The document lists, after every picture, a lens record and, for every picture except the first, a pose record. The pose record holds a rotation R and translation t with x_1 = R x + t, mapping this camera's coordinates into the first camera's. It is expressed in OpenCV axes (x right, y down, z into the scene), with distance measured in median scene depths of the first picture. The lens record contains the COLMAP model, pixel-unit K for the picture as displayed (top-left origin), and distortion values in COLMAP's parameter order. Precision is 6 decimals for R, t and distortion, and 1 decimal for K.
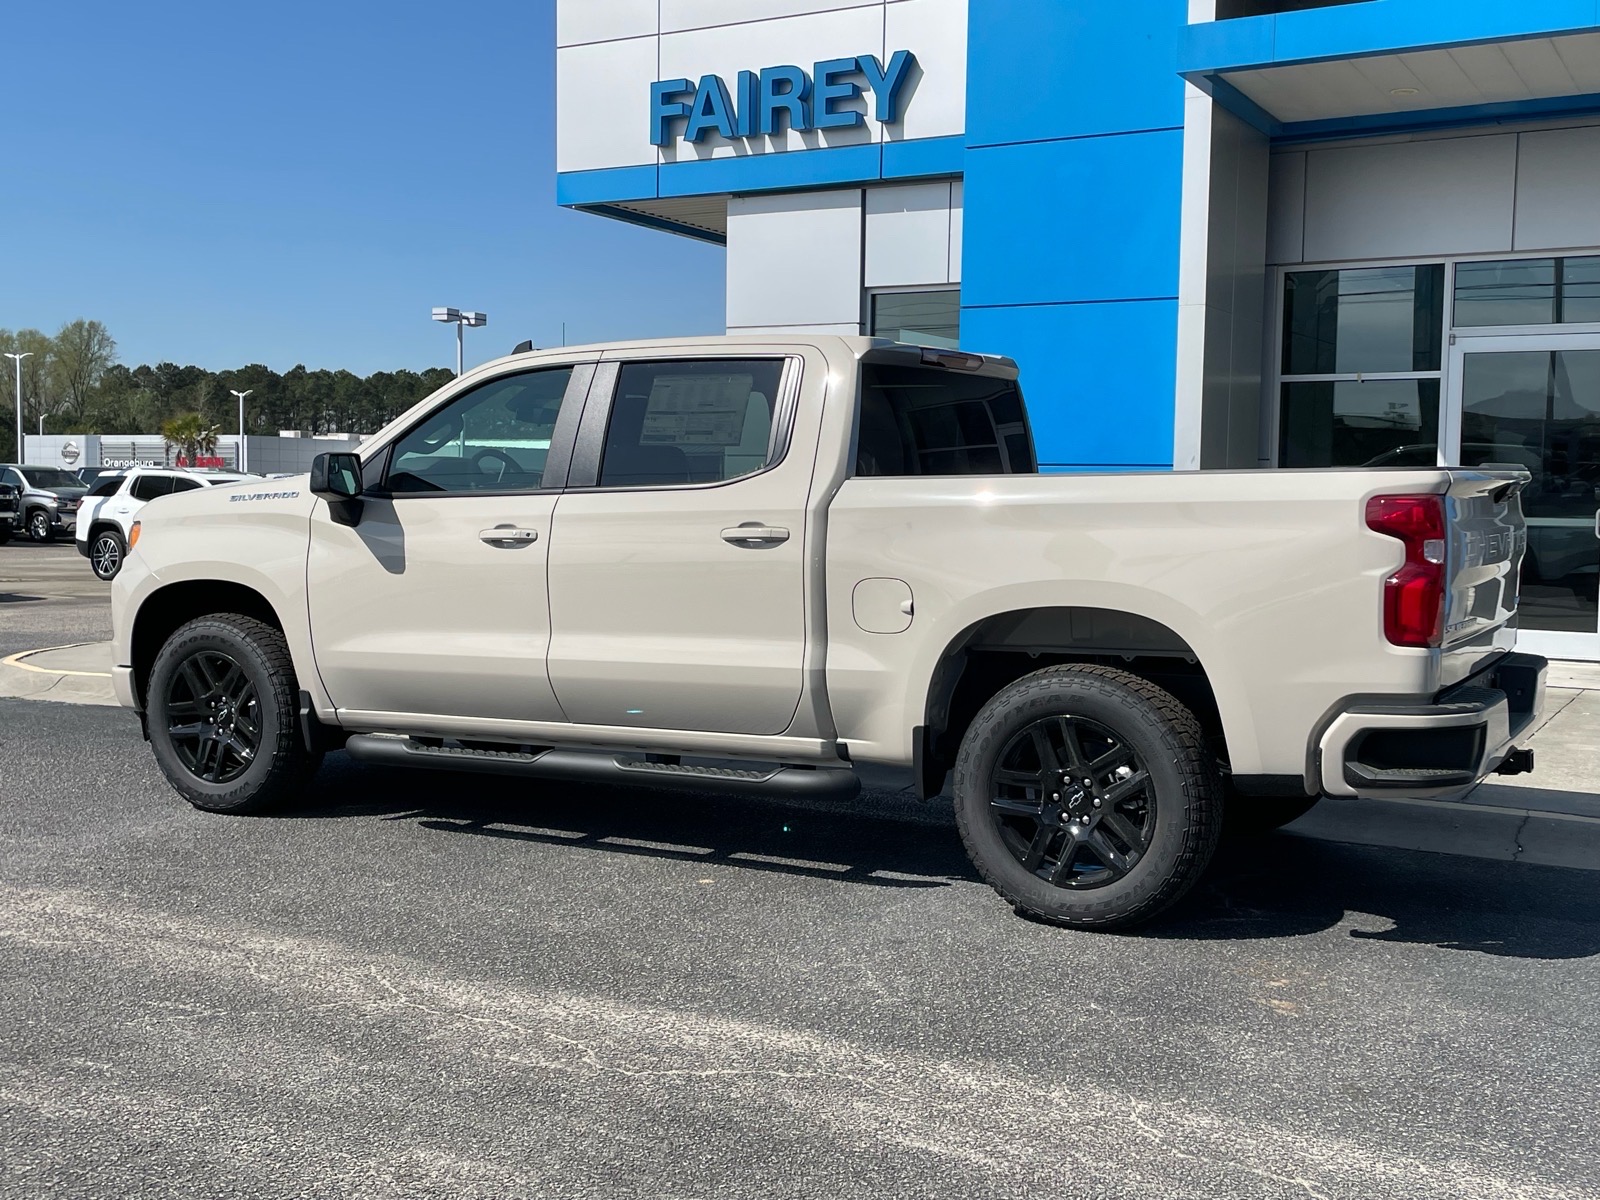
lens RADIAL K [[1763.1, 0, 800.0], [0, 1763.1, 600.0], [0, 0, 1]] dist [0.130765, -0.250395]
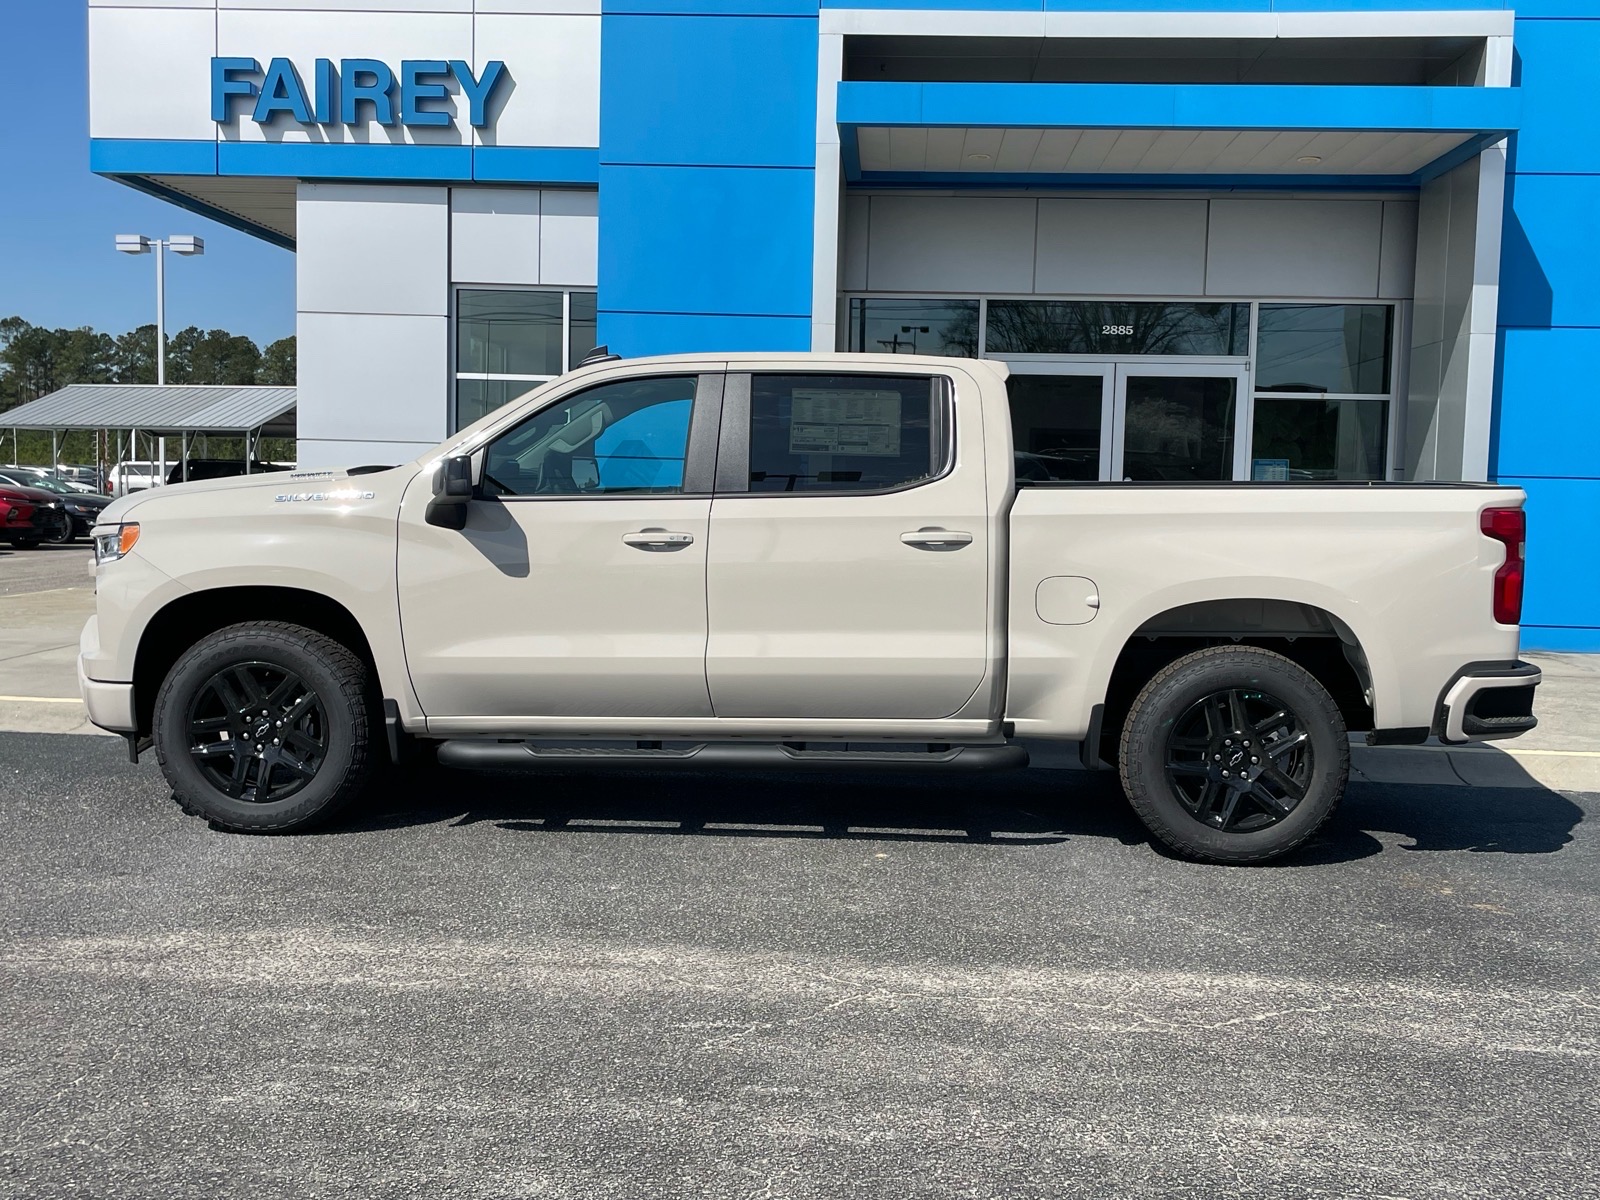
lens RADIAL K [[1604.0, 0, 800.0], [0, 1604.0, 600.0], [0, 0, 1]] dist [0.098017, -0.143293]
pose [[0.896662, -0.025483, 0.441982, -0.503880], [0.016336, 0.999567, 0.024491, -0.022601], [-0.442415, -0.014740, 0.896689, 0.126108]]
